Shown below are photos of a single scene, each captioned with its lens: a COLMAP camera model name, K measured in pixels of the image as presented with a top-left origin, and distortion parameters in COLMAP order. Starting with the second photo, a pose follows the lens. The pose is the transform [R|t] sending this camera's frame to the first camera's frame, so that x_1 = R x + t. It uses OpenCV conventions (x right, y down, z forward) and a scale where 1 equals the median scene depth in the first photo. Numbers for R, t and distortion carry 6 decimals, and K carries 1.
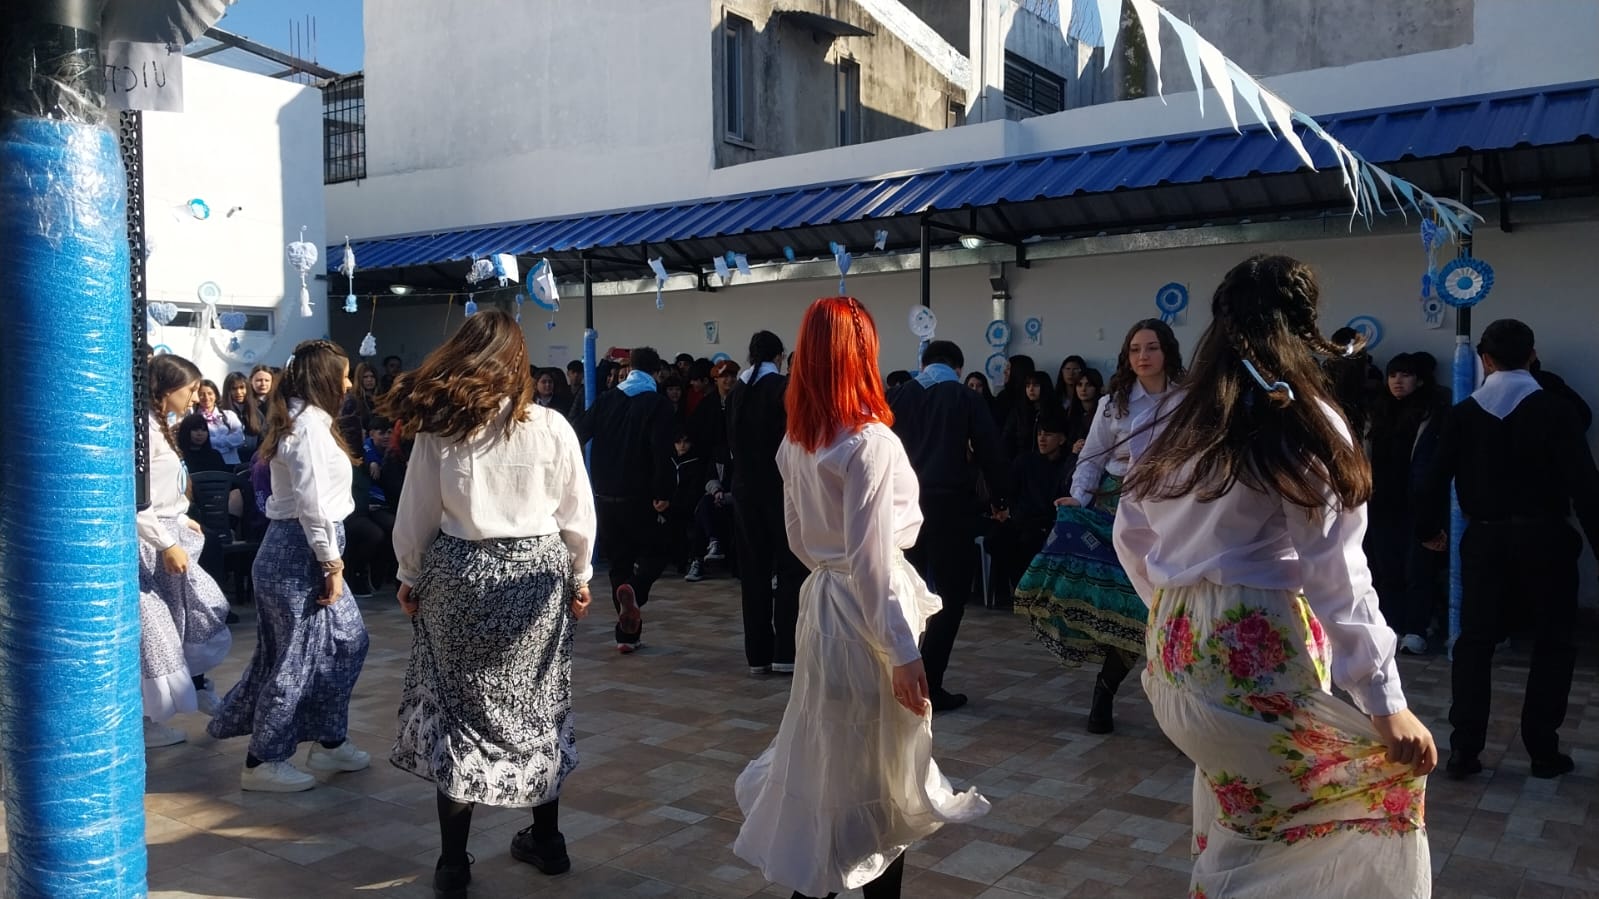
lens RADIAL K [[1249.0, 0, 804.9], [0, 1249.0, 450.7], [0, 0, 1]] dist [0.021716, -0.037490]
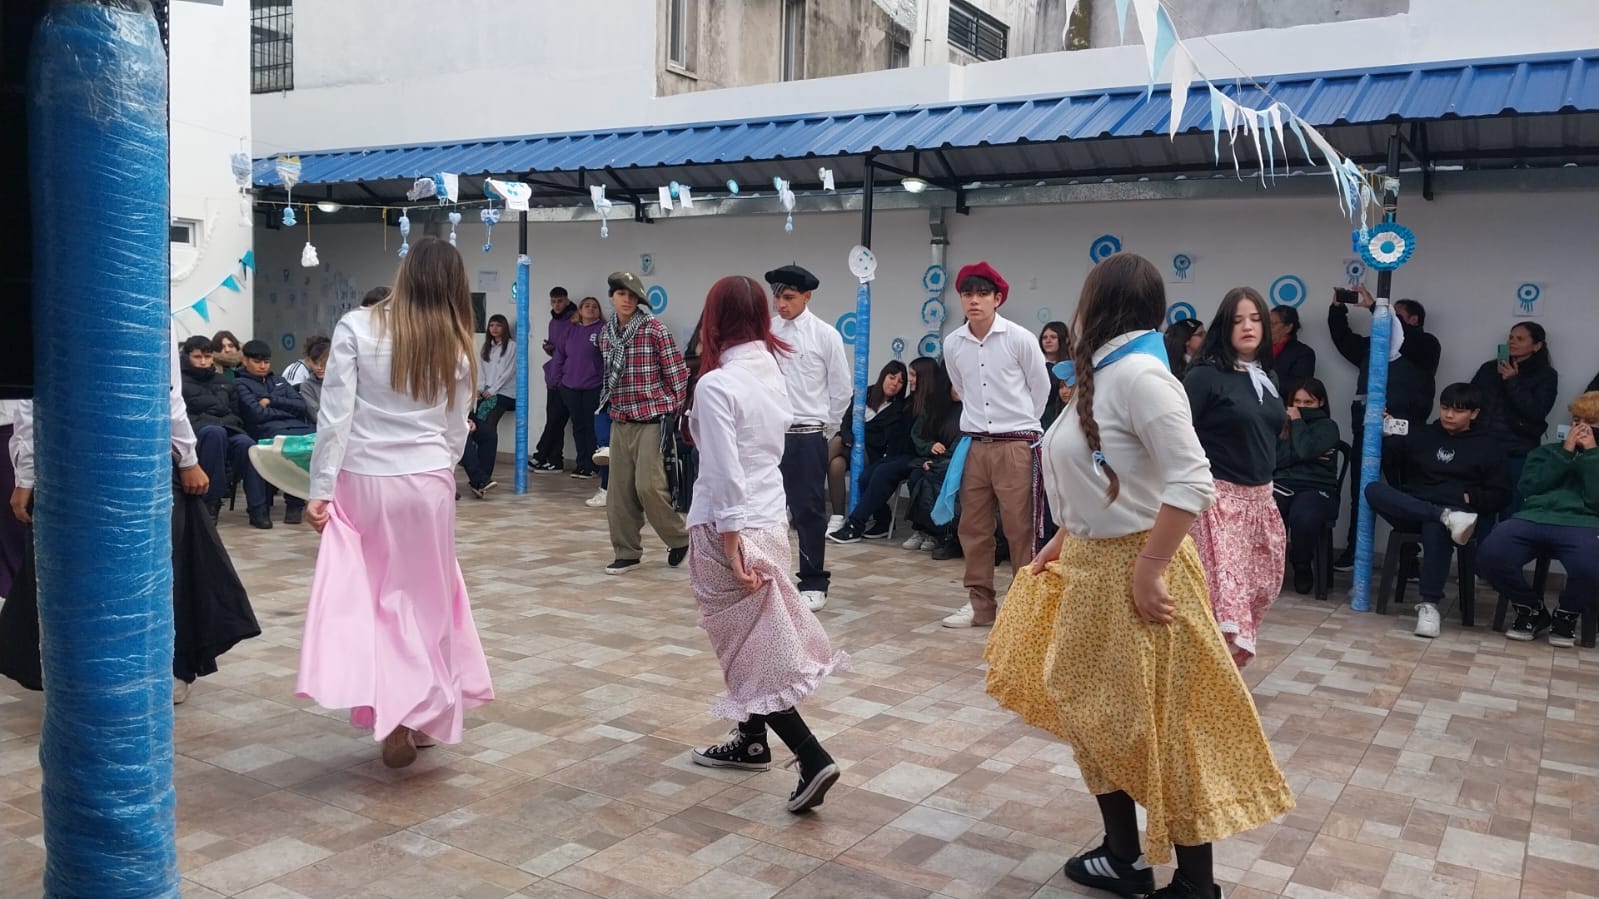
lens RADIAL K [[1250.0, 0, 803.3], [0, 1250.0, 451.1], [0, 0, 1]] dist [0.019322, -0.033053]
pose [[0.997593, 0.034772, 0.059989, -0.008103], [-0.037581, 0.998219, 0.046340, 0.003696], [-0.058270, -0.048483, 0.997123, -0.009072]]
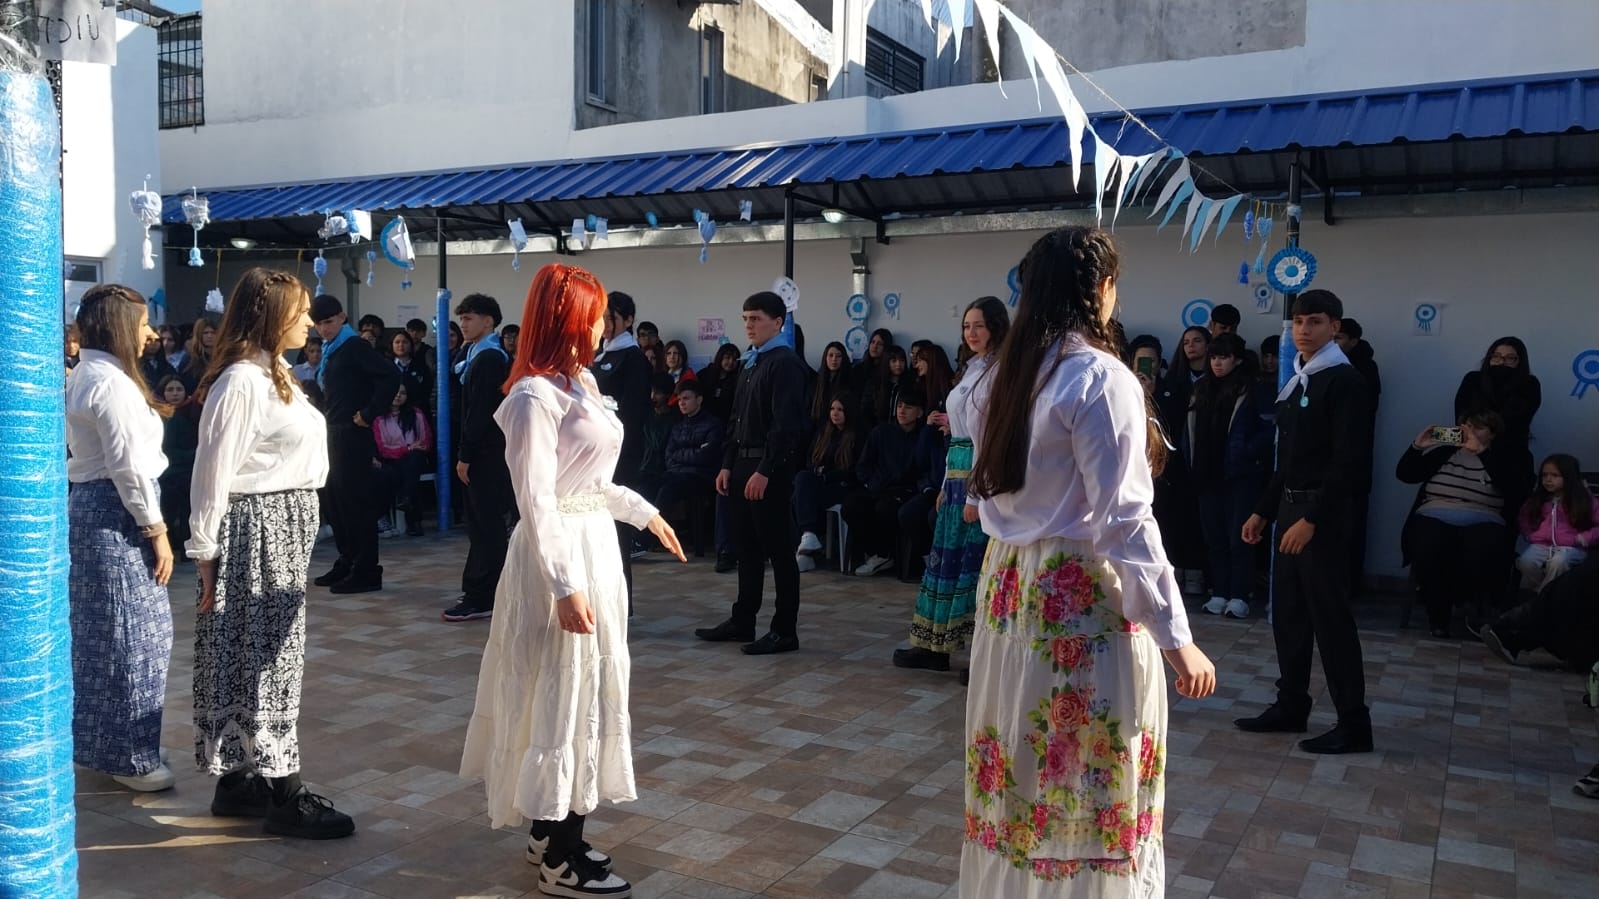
lens RADIAL K [[1249.0, 0, 804.9], [0, 1249.0, 450.7], [0, 0, 1]] dist [0.021716, -0.037490]
pose [[0.993083, 0.014772, 0.116480, -0.005490], [-0.017514, 0.999592, 0.022557, 0.001883], [-0.116100, -0.024441, 0.992937, -0.012422]]
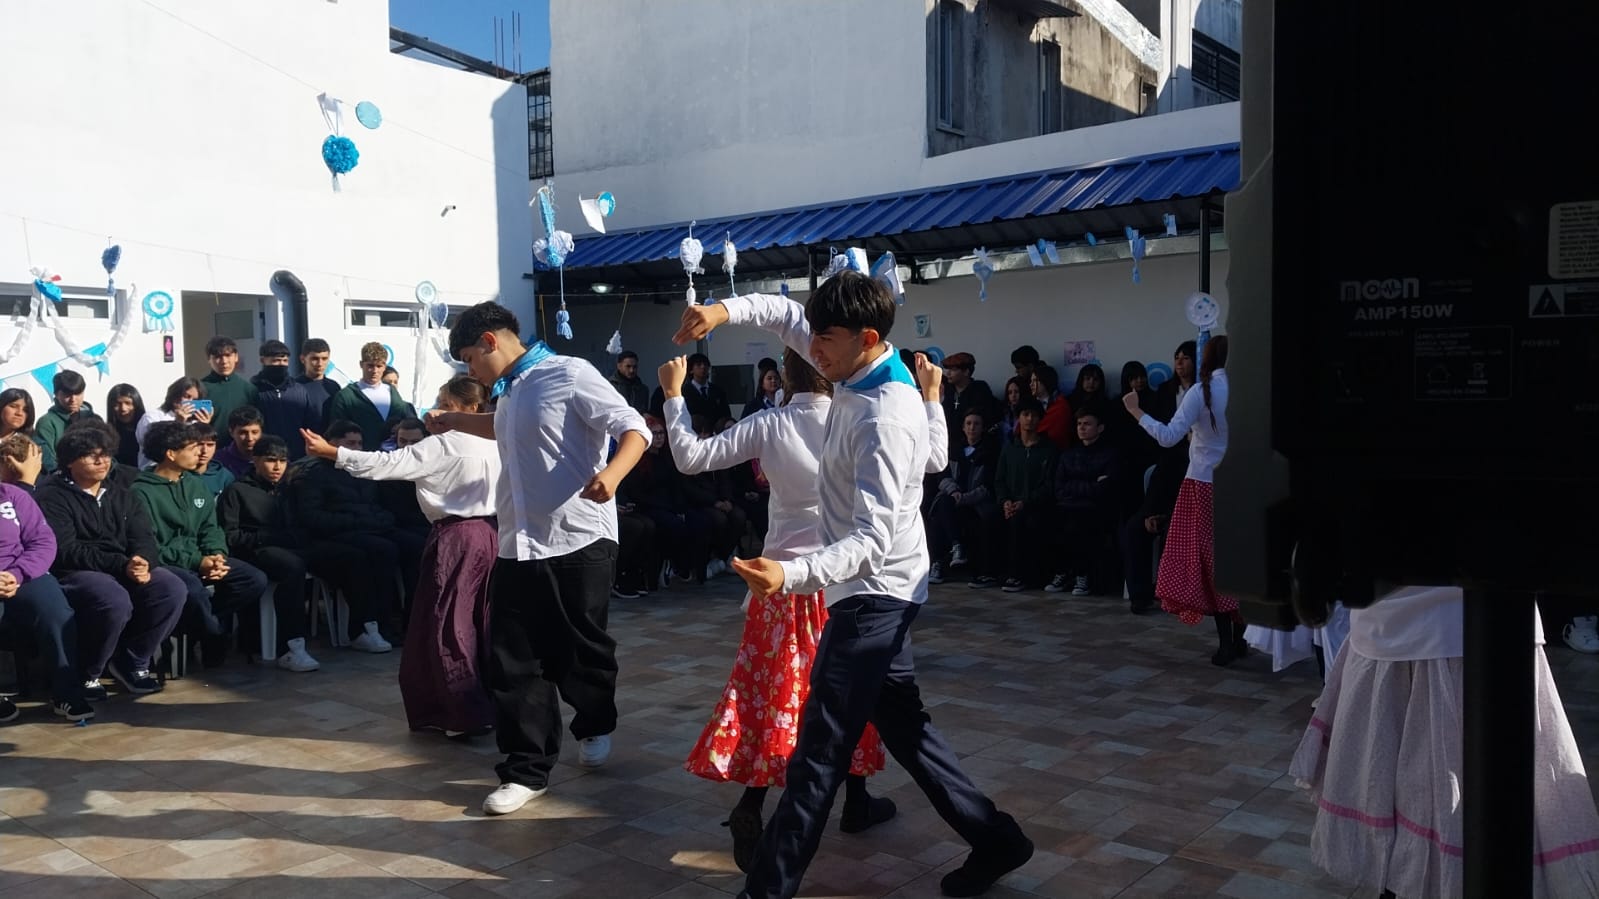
lens RADIAL K [[1234.7, 0, 798.4], [0, 1234.7, 451.5], [0, 0, 1]] dist [0.112188, -0.340690]
pose [[0.997017, -0.004874, -0.077029, -0.138836], [0.005359, 0.999967, 0.006094, -0.004735], [0.076997, -0.006489, 0.997010, 0.037793]]
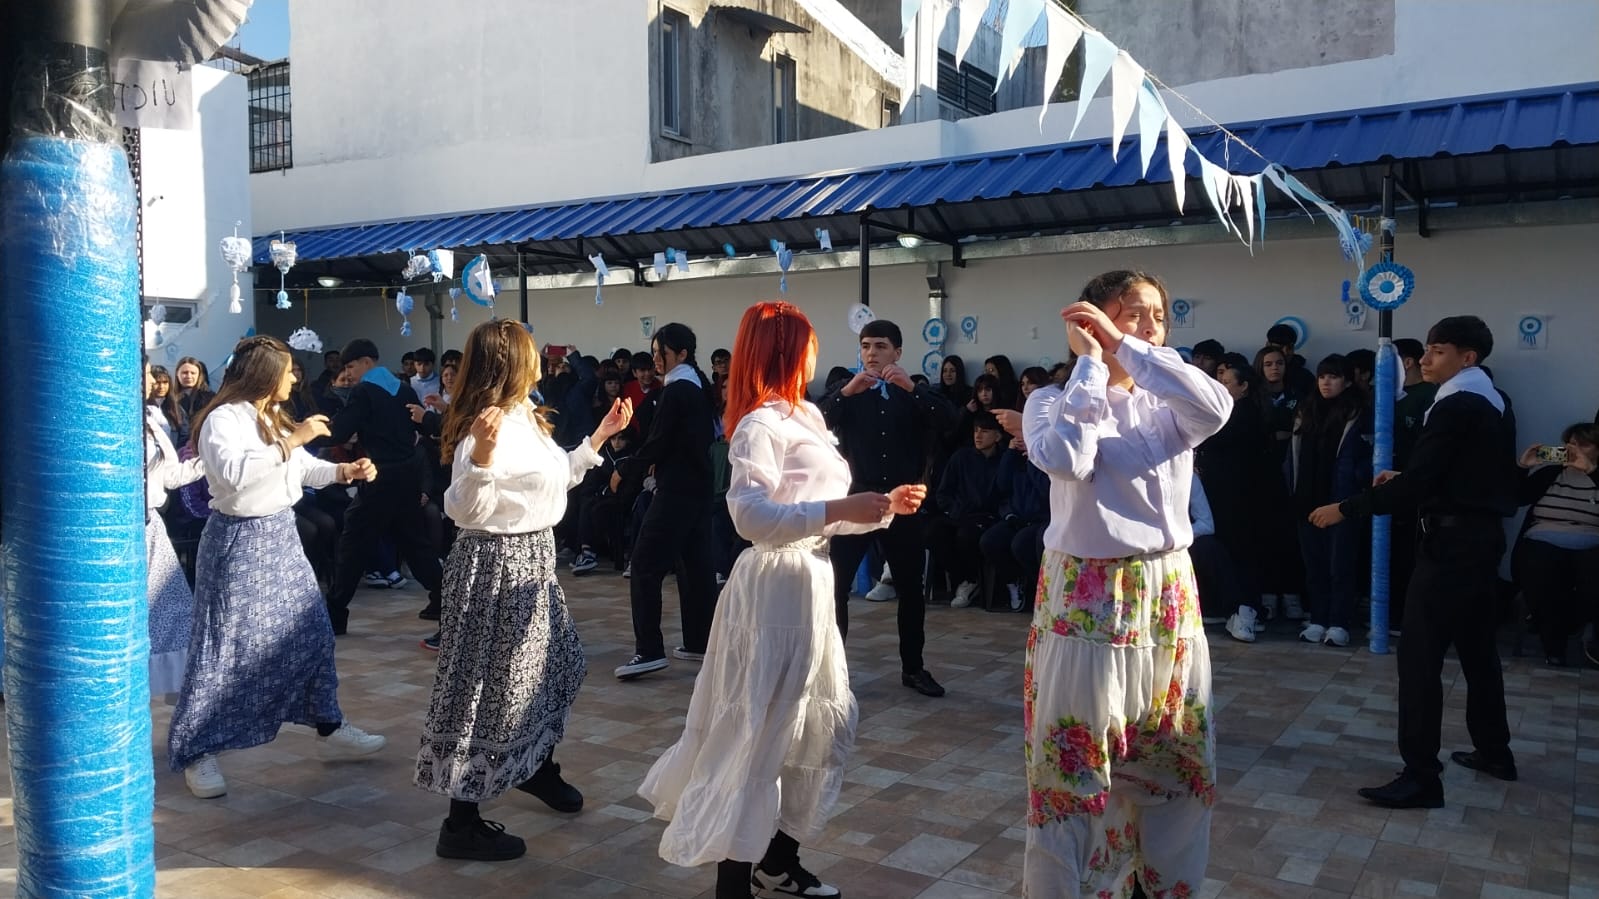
lens RADIAL K [[1247.6, 0, 804.5], [0, 1247.6, 450.1], [0, 0, 1]] dist [0.025247, -0.042300]
pose [[0.998451, 0.000959, 0.055623, -0.007523], [-0.001206, 0.999990, 0.004412, -0.002331], [-0.055619, -0.004472, 0.998442, -0.003490]]
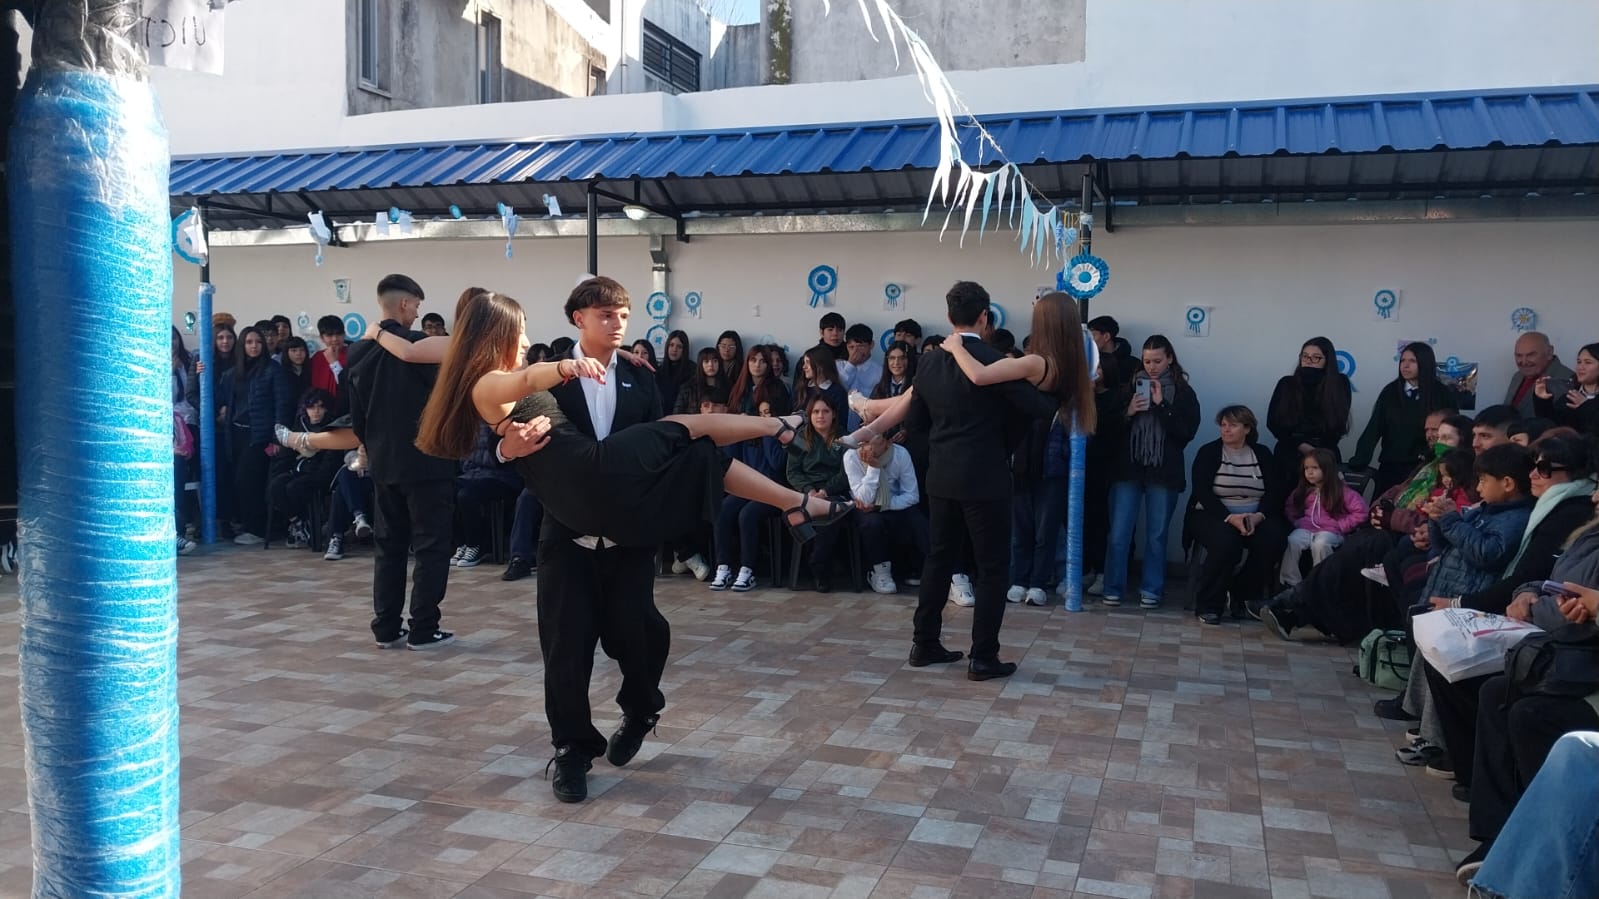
lens RADIAL K [[1253.9, 0, 801.8], [0, 1253.9, 452.5], [0, 0, 1]] dist [0.012303, -0.030081]
pose [[0.953419, -0.000220, 0.301648, -0.044072], [-0.007850, 0.999643, 0.025543, -0.001885], [-0.301546, -0.026721, 0.953077, -0.003309]]
